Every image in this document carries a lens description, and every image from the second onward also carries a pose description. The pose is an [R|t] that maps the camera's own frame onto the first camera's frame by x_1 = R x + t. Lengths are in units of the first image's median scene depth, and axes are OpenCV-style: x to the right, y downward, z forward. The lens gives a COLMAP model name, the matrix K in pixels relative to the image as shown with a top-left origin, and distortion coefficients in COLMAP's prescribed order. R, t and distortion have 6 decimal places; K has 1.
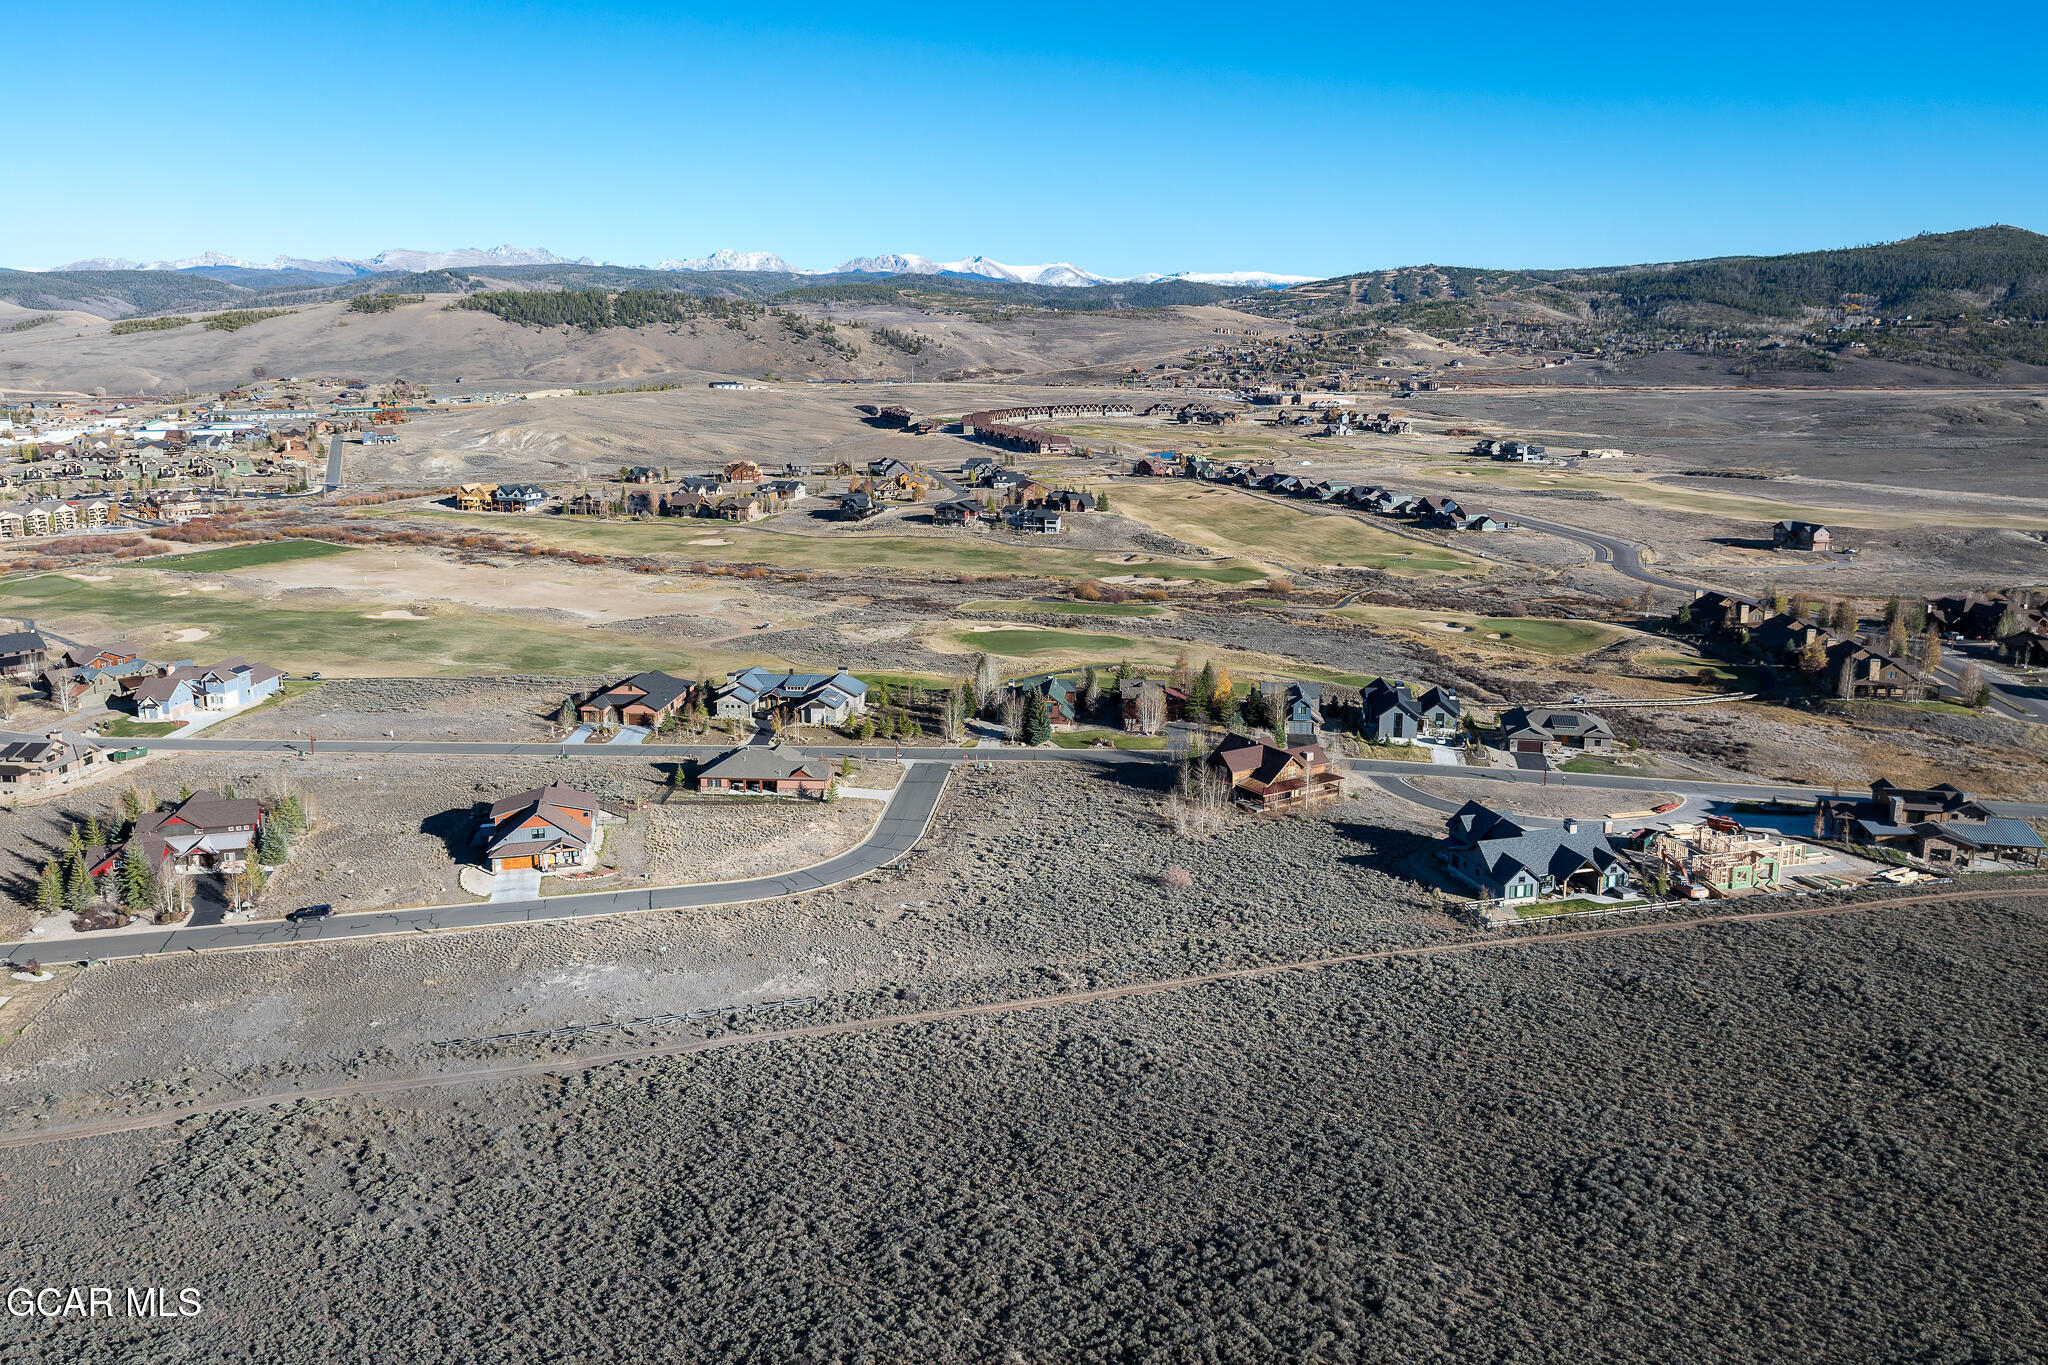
lens RADIAL K [[1392.2, 0, 1026.4], [0, 1392.2, 645.3], [0, 0, 1]] dist [-0.001012, -0.000686]
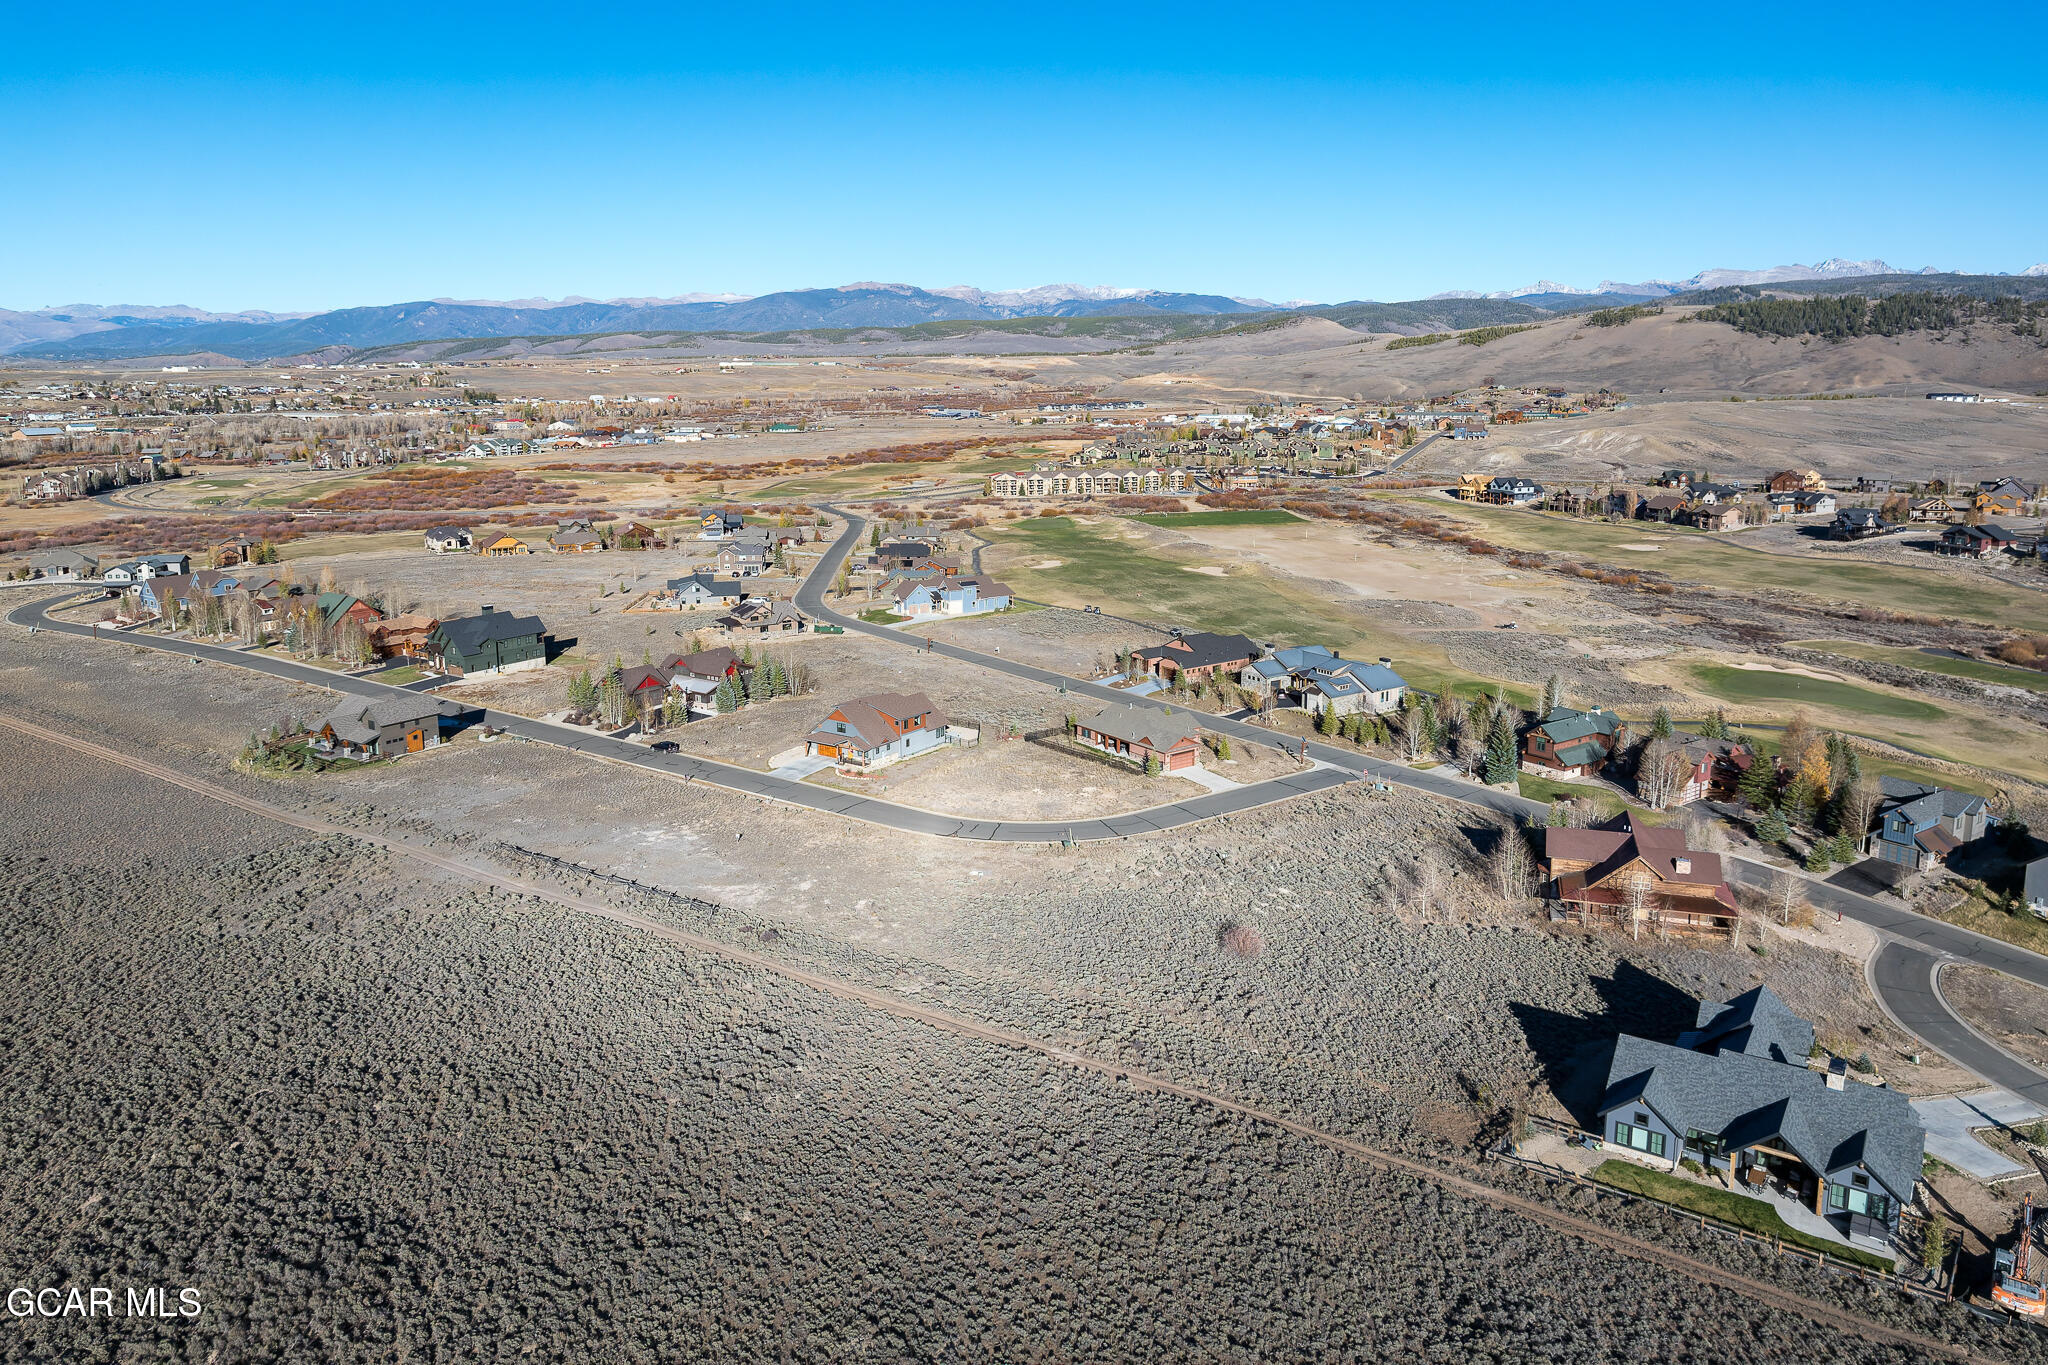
lens RADIAL K [[1392.2, 0, 1037.2], [0, 1392.2, 552.8], [0, 0, 1]] dist [-0.001012, -0.000686]
pose [[0.657363, 0.097323, -0.747263, 0.141060], [-0.154675, 0.987938, -0.007399, -0.003644], [0.737529, 0.120447, 0.664487, 0.099561]]
